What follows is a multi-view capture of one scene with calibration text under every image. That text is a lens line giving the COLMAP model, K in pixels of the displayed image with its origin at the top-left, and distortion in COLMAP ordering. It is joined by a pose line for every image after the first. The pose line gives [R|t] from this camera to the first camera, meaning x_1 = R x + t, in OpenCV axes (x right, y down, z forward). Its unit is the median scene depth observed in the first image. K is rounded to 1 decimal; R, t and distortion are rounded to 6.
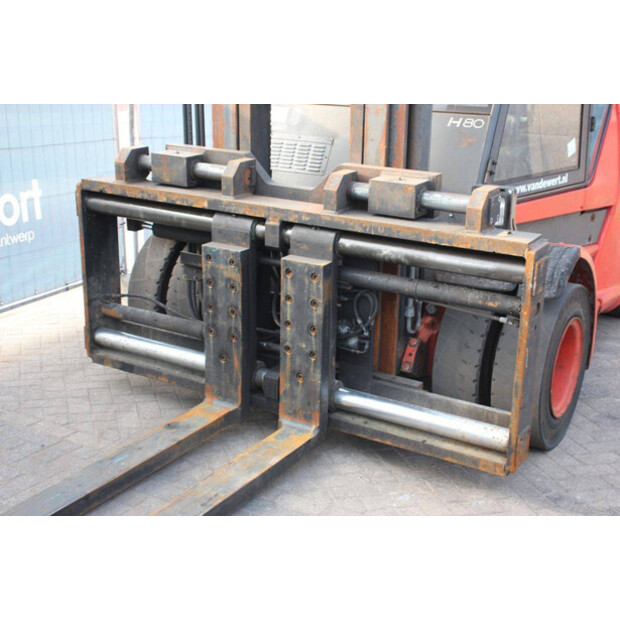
lens RADIAL K [[908.4, 0, 309.4], [0, 908.4, 309.5], [0, 0, 1]] dist [0.092938, 0.000000]
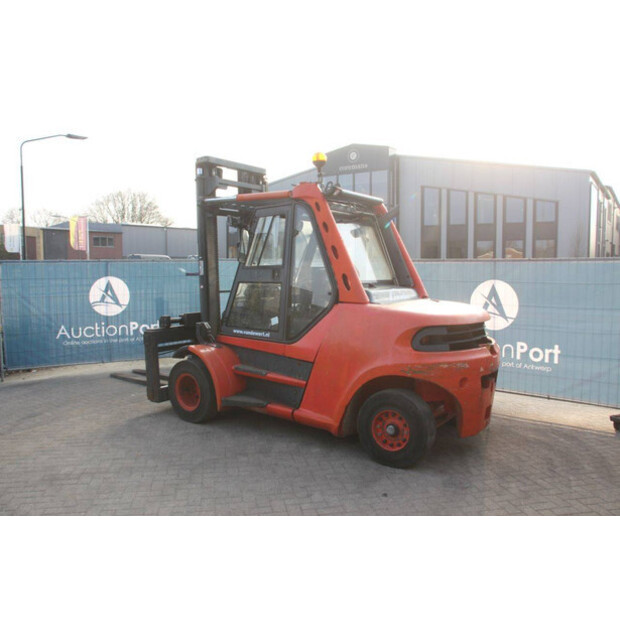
lens RADIAL K [[512.6, 0, 309.6], [0, 512.6, 306.3], [0, 0, 1]] dist [-0.116903, 0.062800]
pose [[-0.110979, 0.029352, -0.993389, 1.796898], [-0.274206, 0.959860, 0.058995, -0.378358], [0.955246, 0.278940, -0.098476, 1.499056]]
